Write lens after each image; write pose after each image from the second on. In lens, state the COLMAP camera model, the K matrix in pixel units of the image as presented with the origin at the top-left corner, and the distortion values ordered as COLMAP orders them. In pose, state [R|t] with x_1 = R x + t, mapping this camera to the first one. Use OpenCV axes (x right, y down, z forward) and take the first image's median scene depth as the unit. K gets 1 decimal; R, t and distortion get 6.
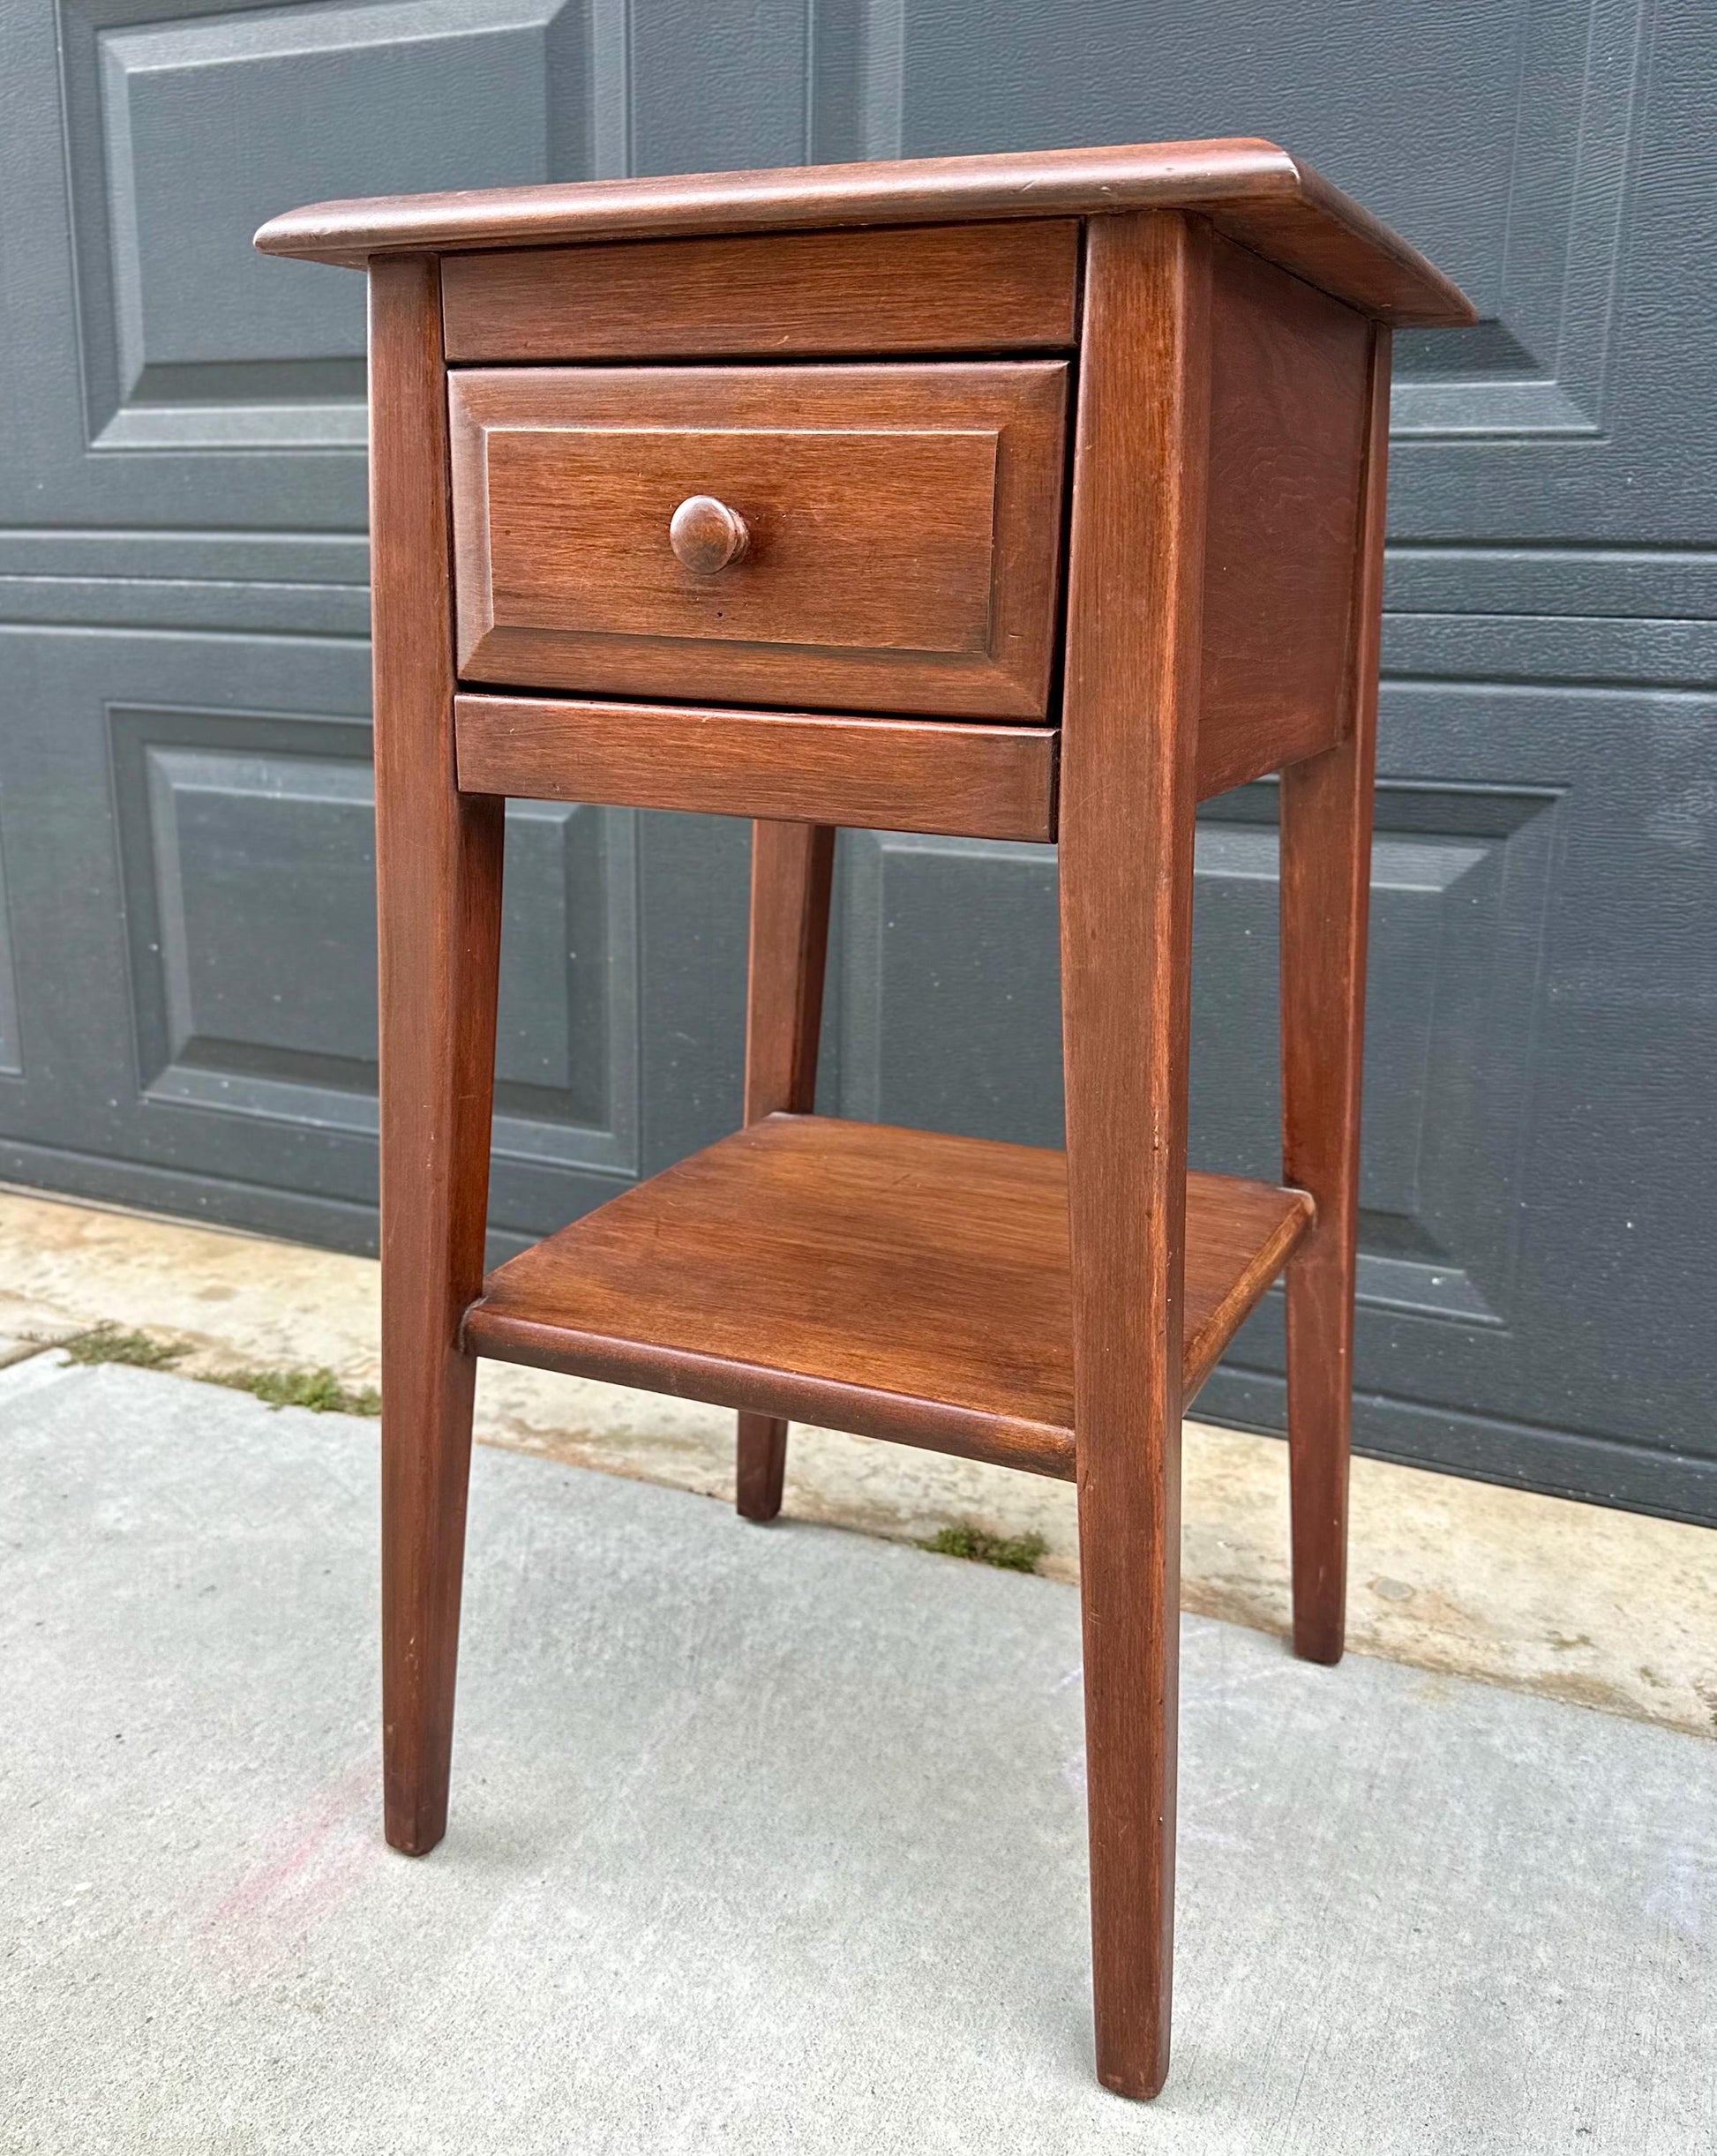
lens RADIAL K [[1911.0, 0, 868.3], [0, 1911.0, 1050.9], [0, 0, 1]] dist [0.094160, -0.160493]
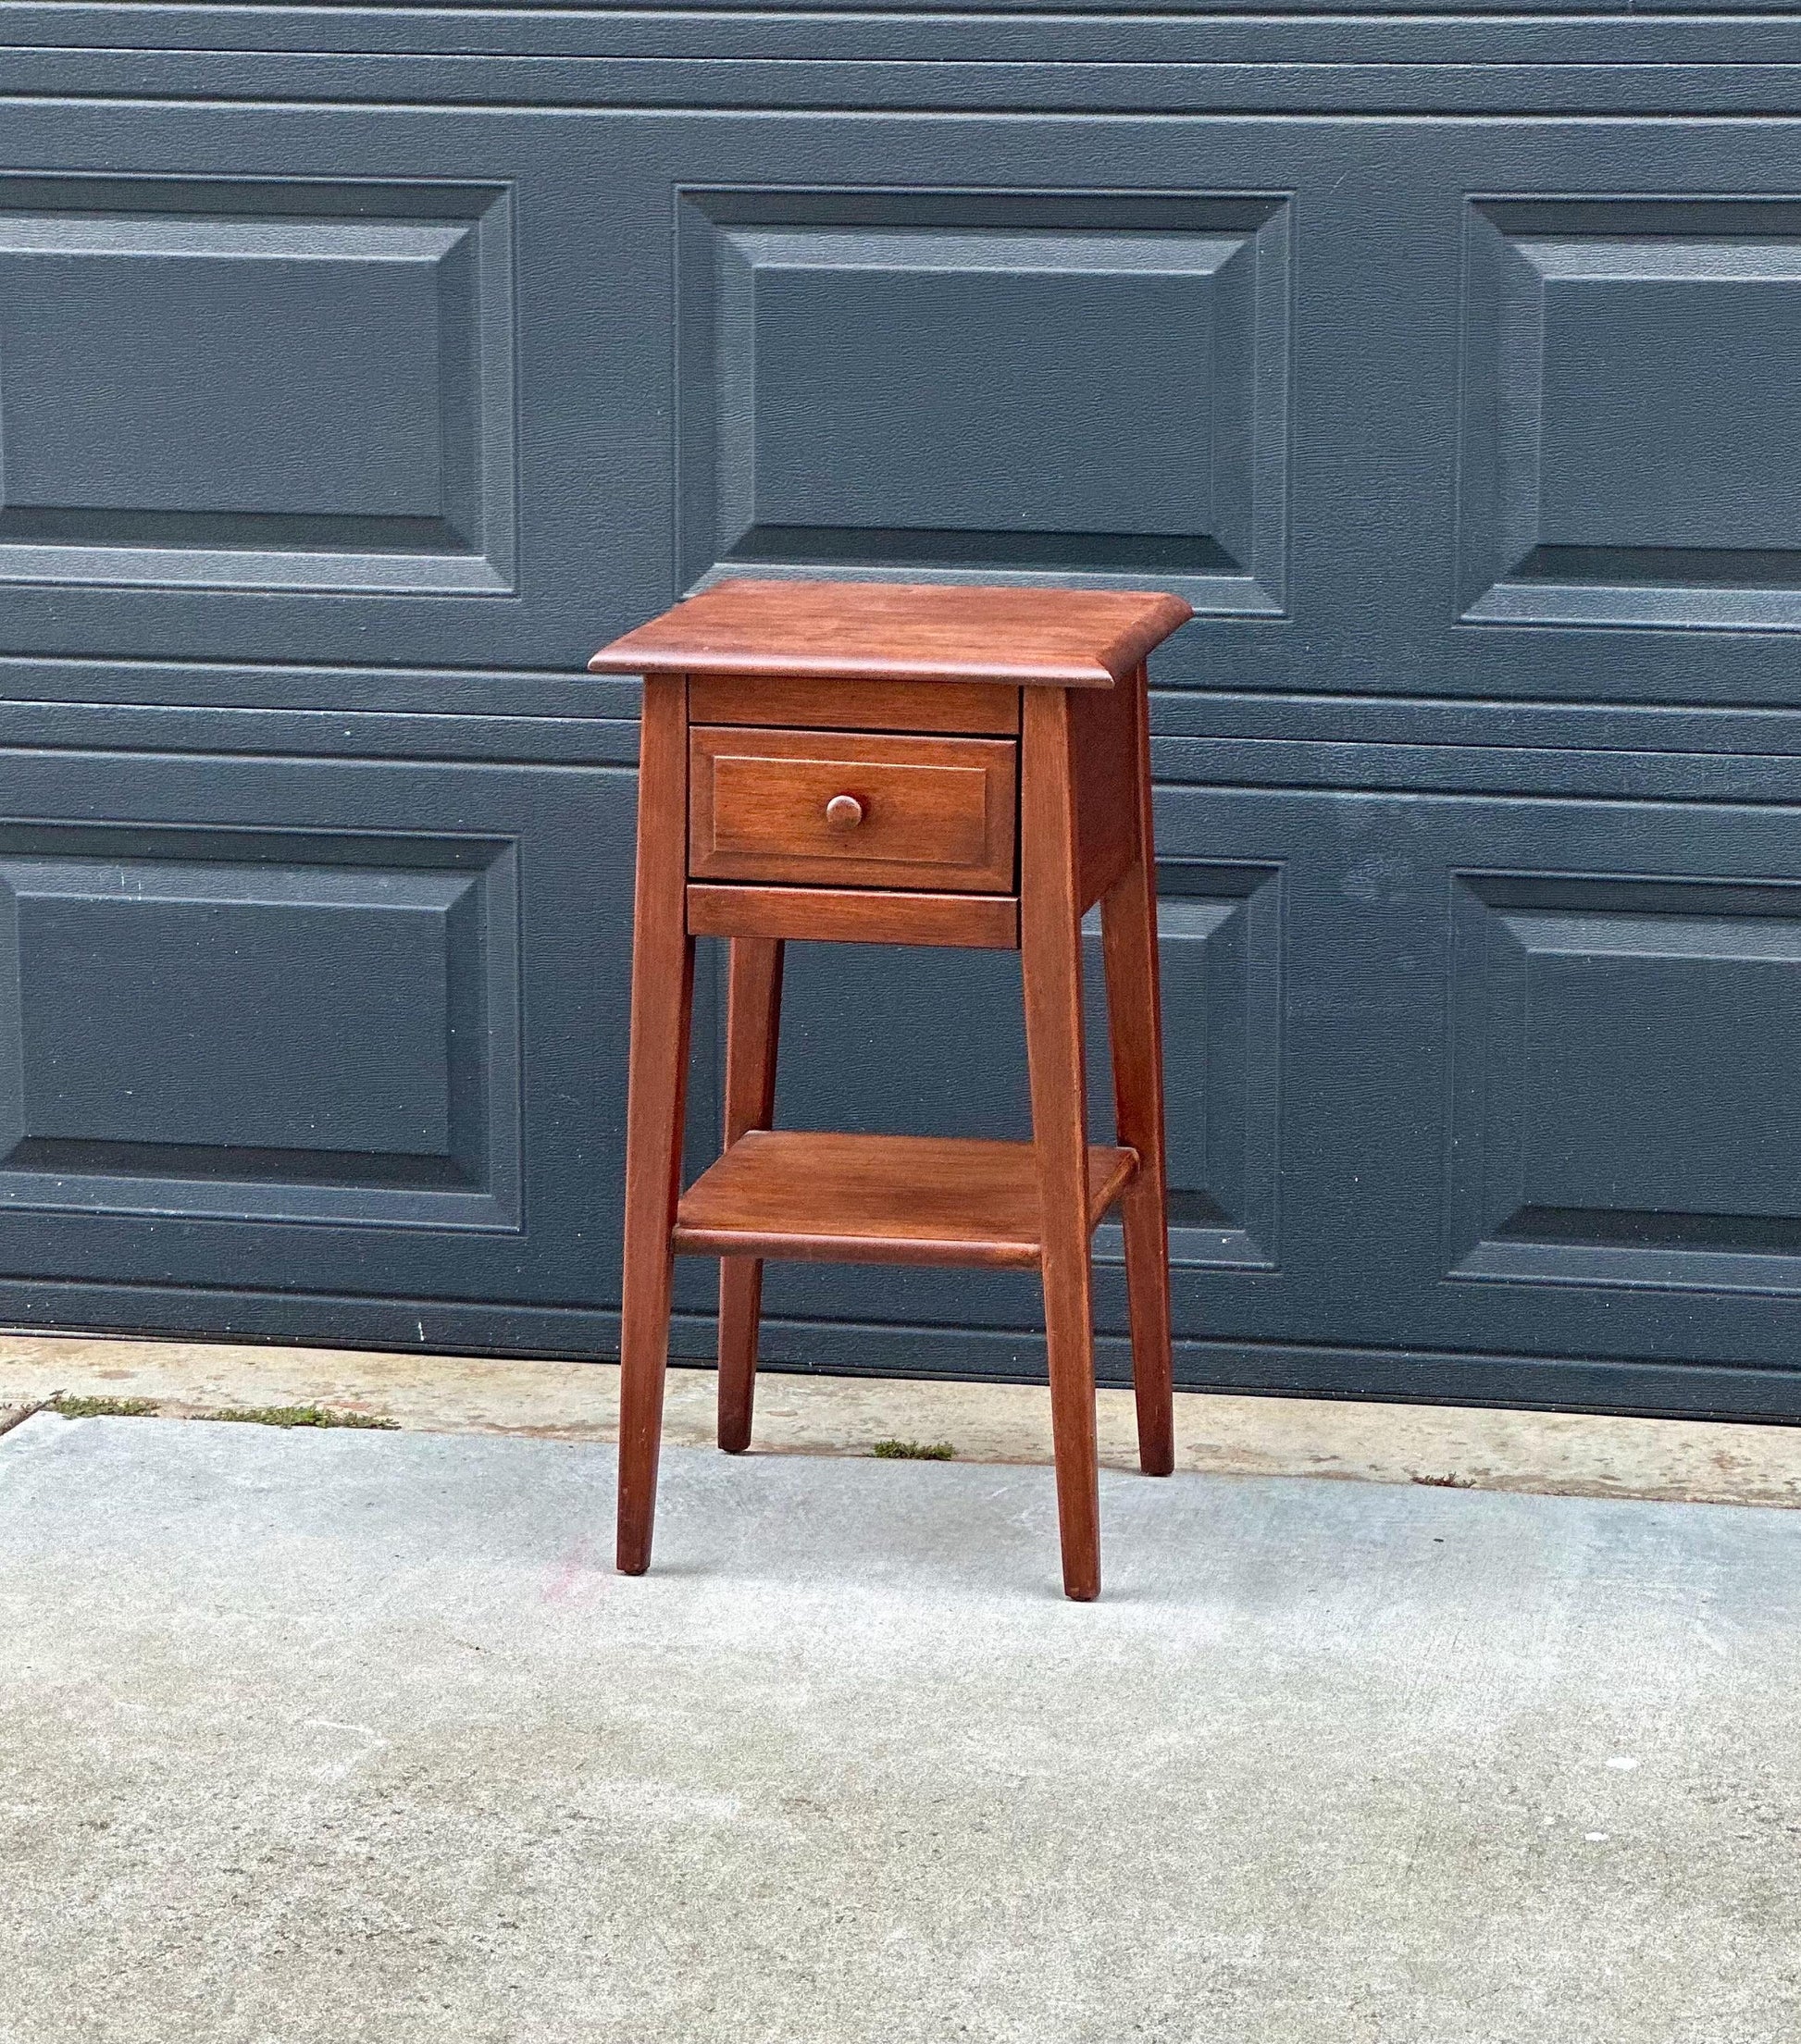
lens RADIAL K [[6017.4, 0, 971.2], [0, 6017.4, 1066.3], [0, 0, 1]] dist [0.114475, 0.000000]
pose [[0.971194, -0.062311, 0.229998, -0.883194], [0.071662, 0.996899, -0.032524, 0.138203], [-0.227258, 0.048070, 0.972647, -3.231221]]
